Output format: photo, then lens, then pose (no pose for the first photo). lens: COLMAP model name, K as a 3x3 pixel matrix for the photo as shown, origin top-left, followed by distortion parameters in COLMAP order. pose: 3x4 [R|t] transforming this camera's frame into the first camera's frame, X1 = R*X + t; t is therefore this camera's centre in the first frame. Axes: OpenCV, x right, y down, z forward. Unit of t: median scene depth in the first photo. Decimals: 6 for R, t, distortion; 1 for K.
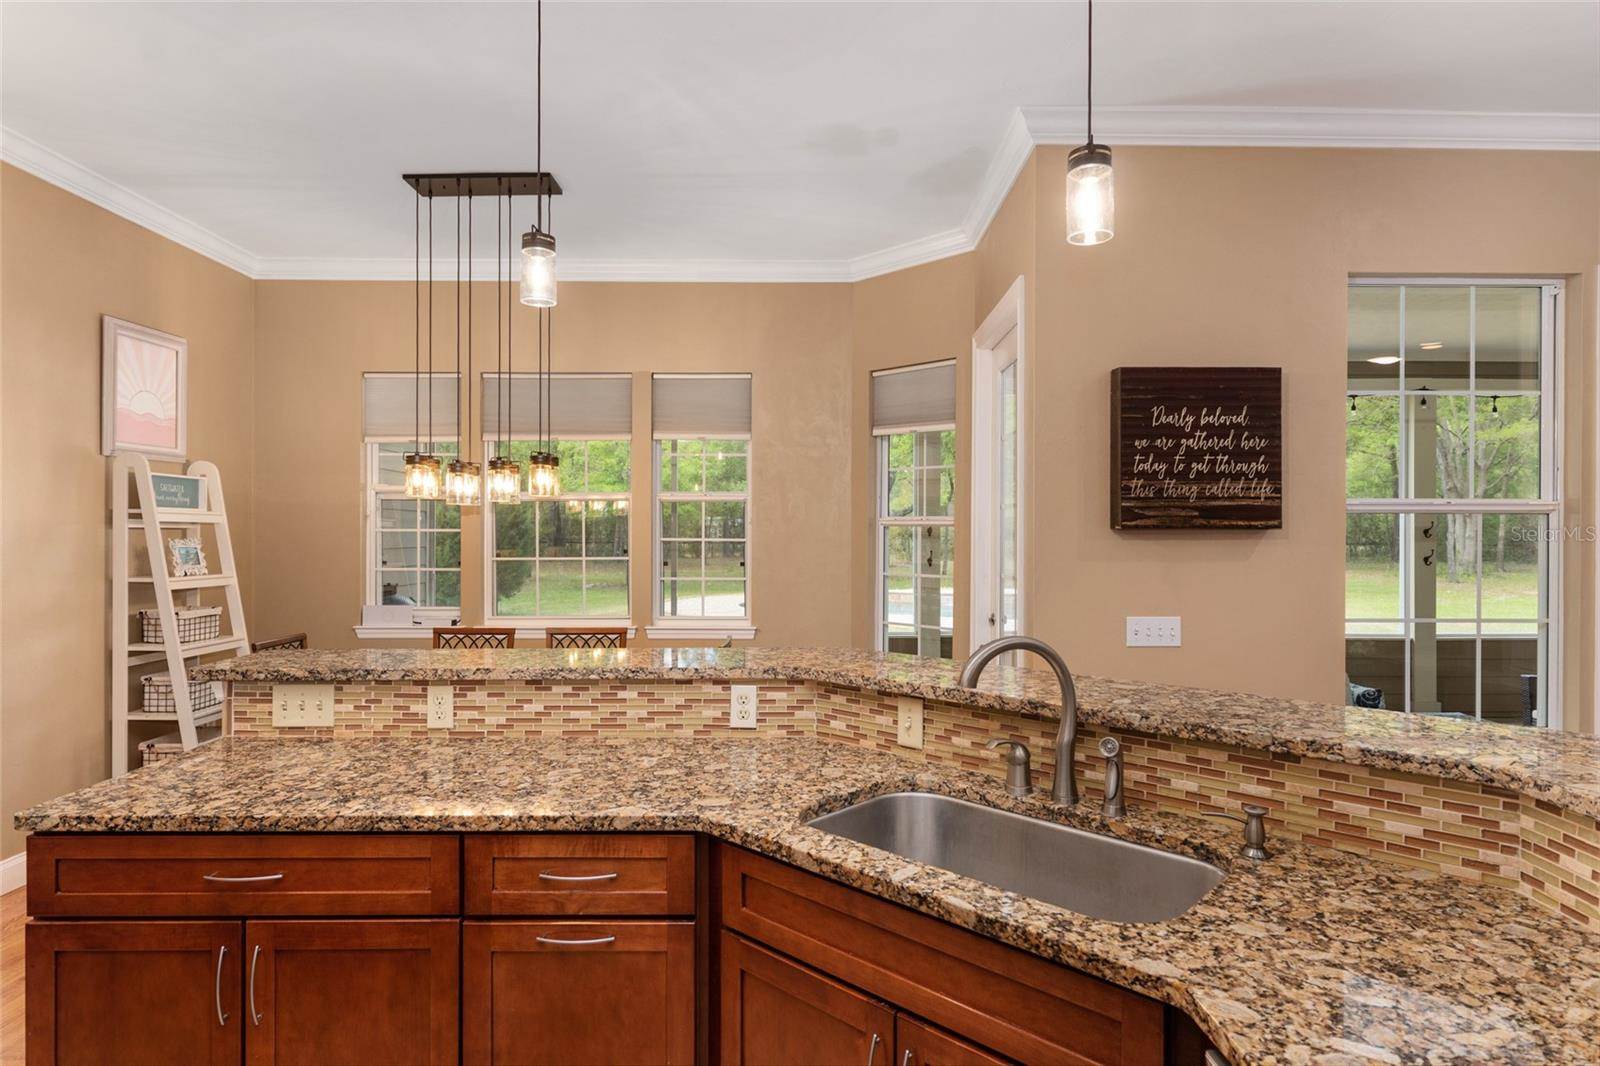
lens RADIAL K [[874.2, 0, 800.0], [0, 874.2, 533.0], [0, 0, 1]] dist [0.000699, 0.000080]
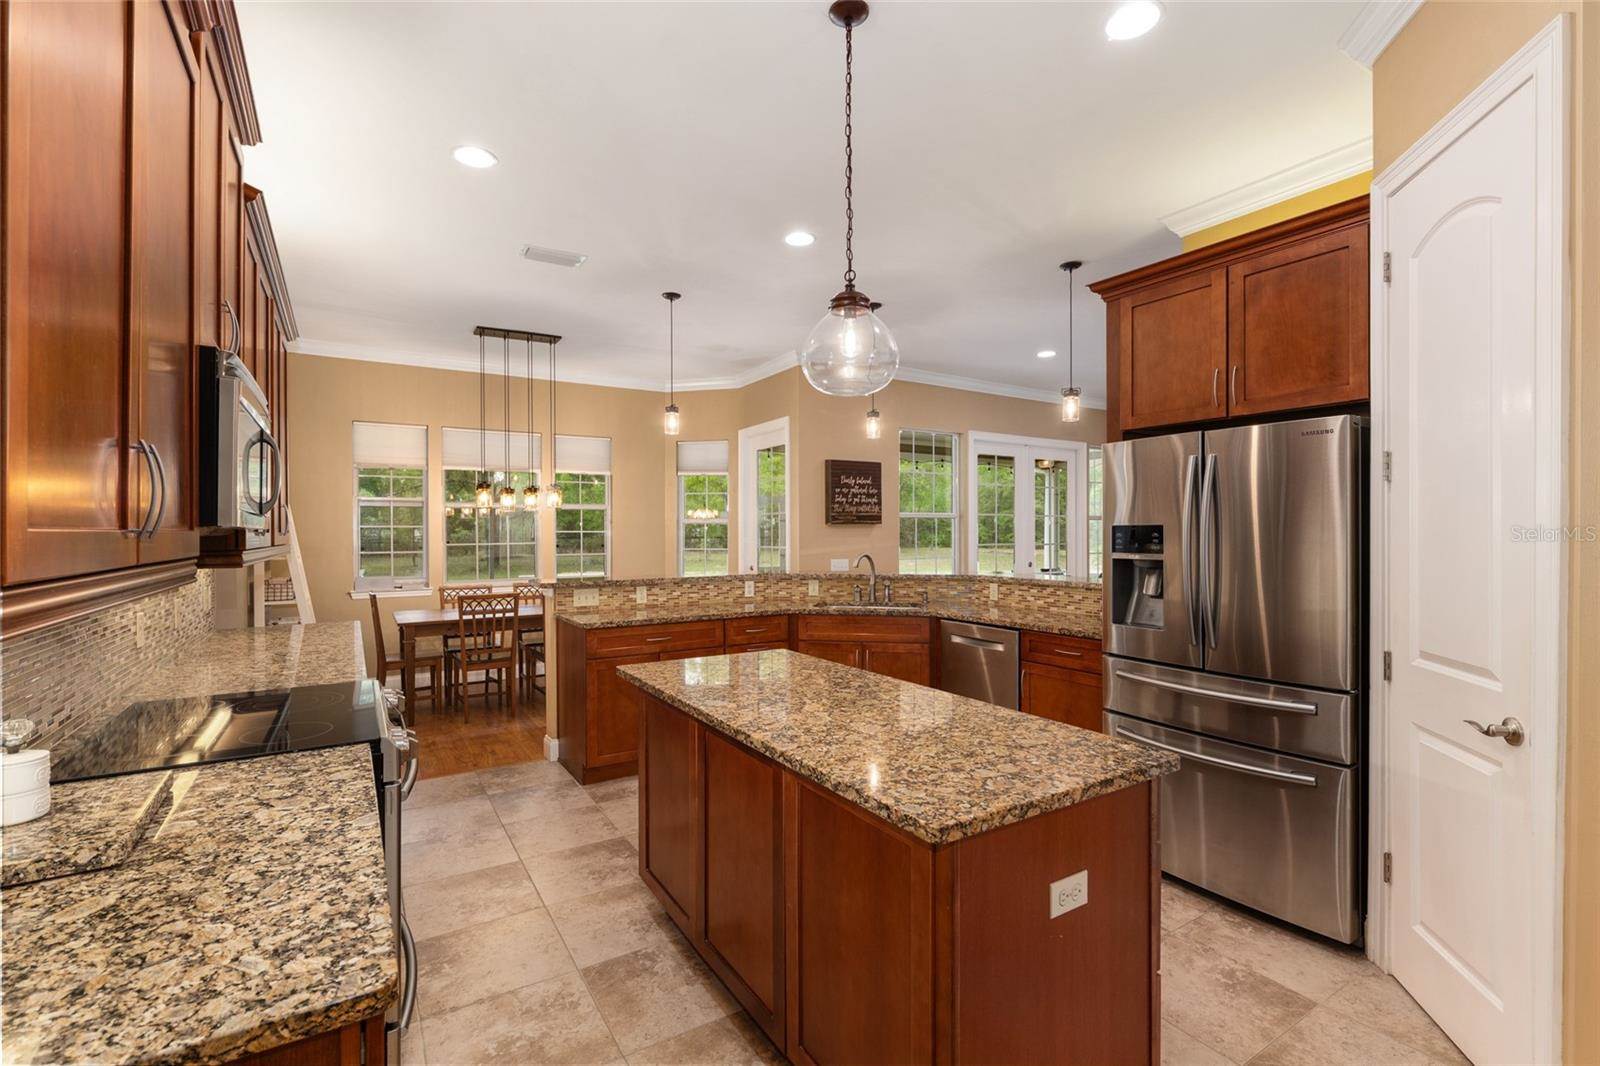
lens RADIAL K [[712.9, 0, 800.0], [0, 712.9, 533.0], [0, 0, 1]] dist [-0.001431, -0.000040]
pose [[0.850419, -0.007981, 0.526045, -1.090919], [0.007779, 0.999966, 0.002595, 0.020620], [-0.526048, 0.001885, 0.850453, -0.960240]]
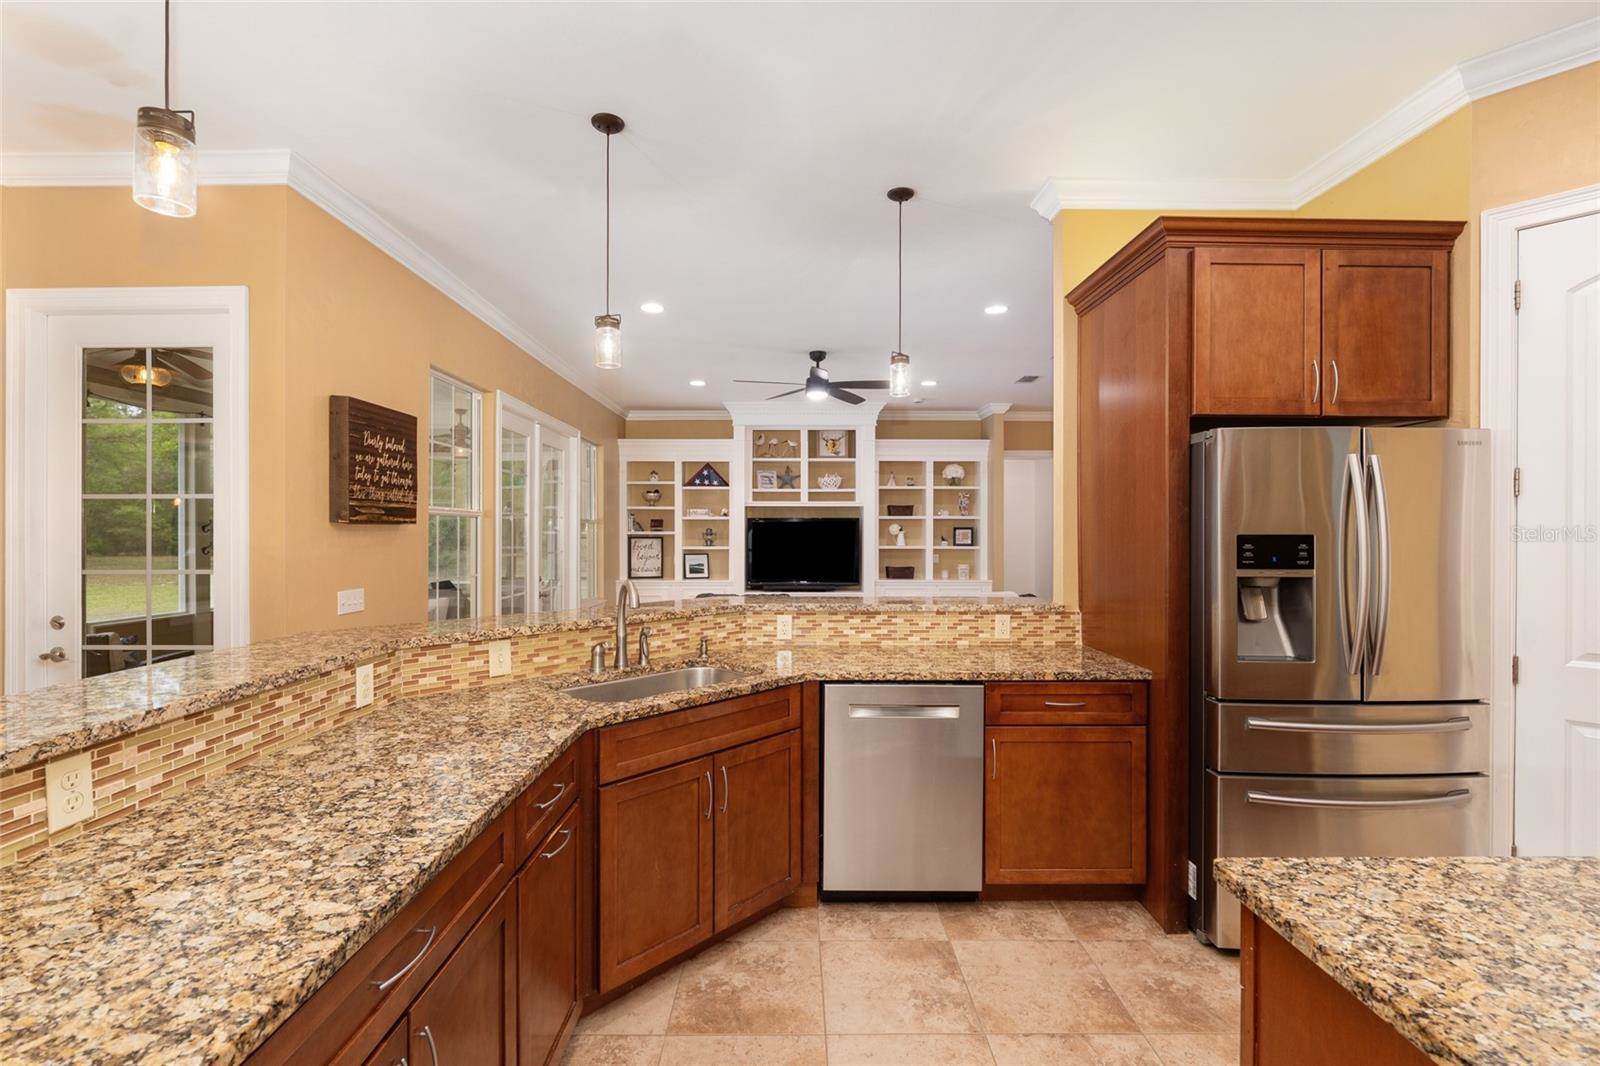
lens RADIAL K [[695.0, 0, 797.6], [0, 695.0, 536.6], [0, 0, 1]] dist [-0.007075, -0.000236]
pose [[0.002195, -0.007930, 0.999966, -0.903654], [-0.000594, 0.999968, 0.007931, 0.010521], [-0.999997, -0.000612, 0.002190, 0.472232]]
